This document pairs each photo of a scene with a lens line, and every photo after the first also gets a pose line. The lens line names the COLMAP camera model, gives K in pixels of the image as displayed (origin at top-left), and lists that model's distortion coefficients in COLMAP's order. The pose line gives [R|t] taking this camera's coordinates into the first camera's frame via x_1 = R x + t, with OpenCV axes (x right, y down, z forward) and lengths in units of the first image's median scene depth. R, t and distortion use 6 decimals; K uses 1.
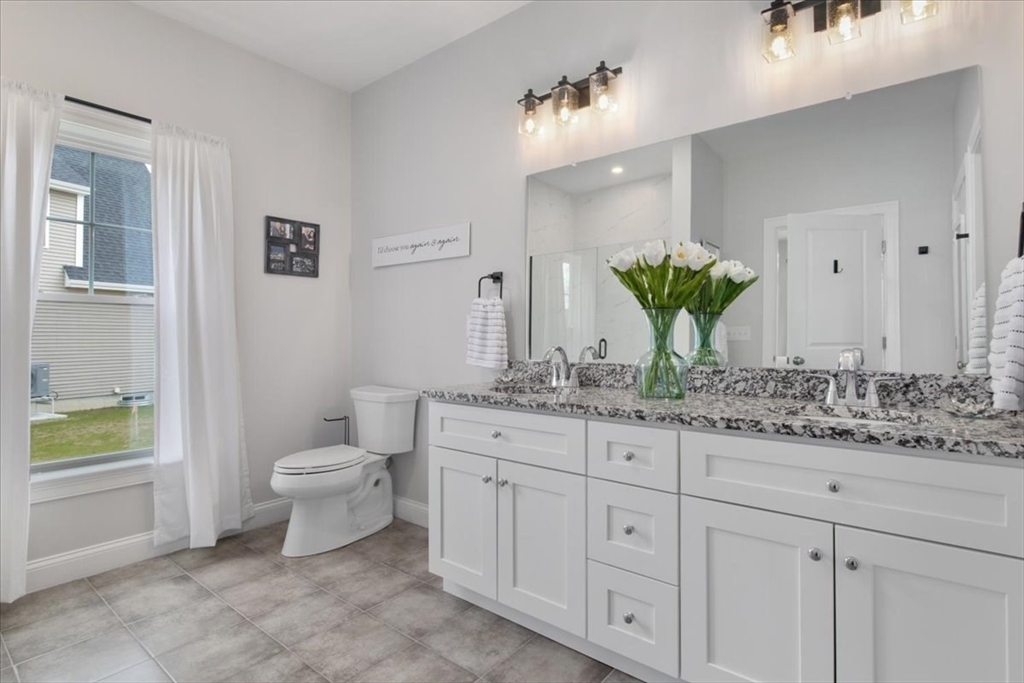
lens RADIAL K [[519.9, 0, 514.5], [0, 519.9, 334.5], [0, 0, 1]] dist [-0.008748, -0.000260]
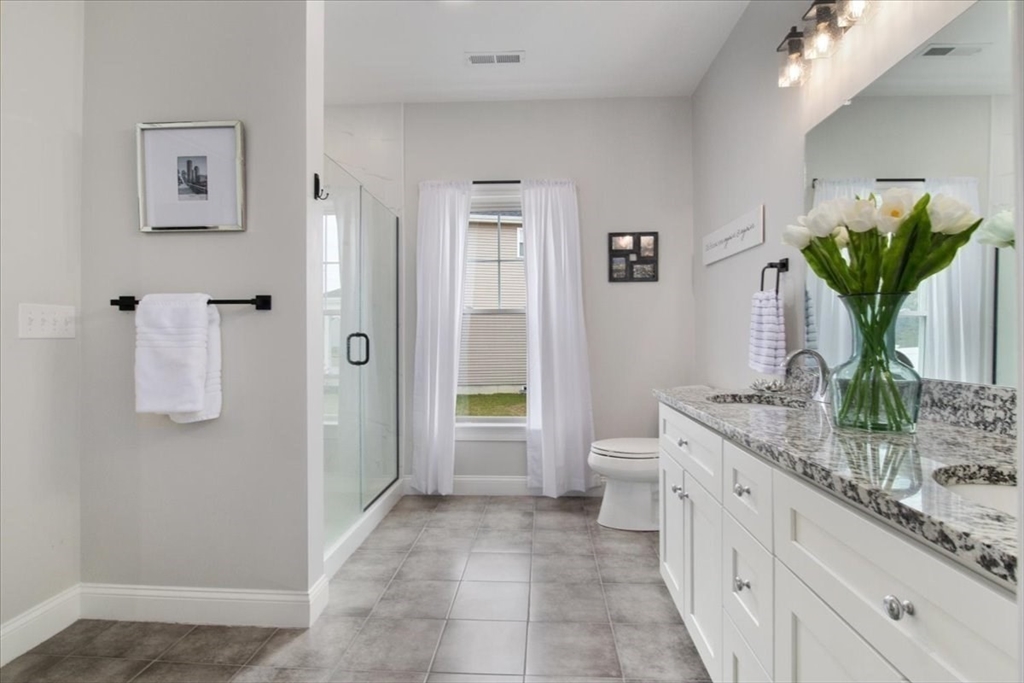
lens RADIAL K [[519.9, 0, 516.7], [0, 519.9, 342.3], [0, 0, 1]] dist [-0.008748, -0.000260]
pose [[0.573080, 0.008703, -0.819453, 0.457193], [0.005898, 0.999874, 0.014744, -0.001254], [0.819478, -0.013283, 0.572957, 0.194160]]
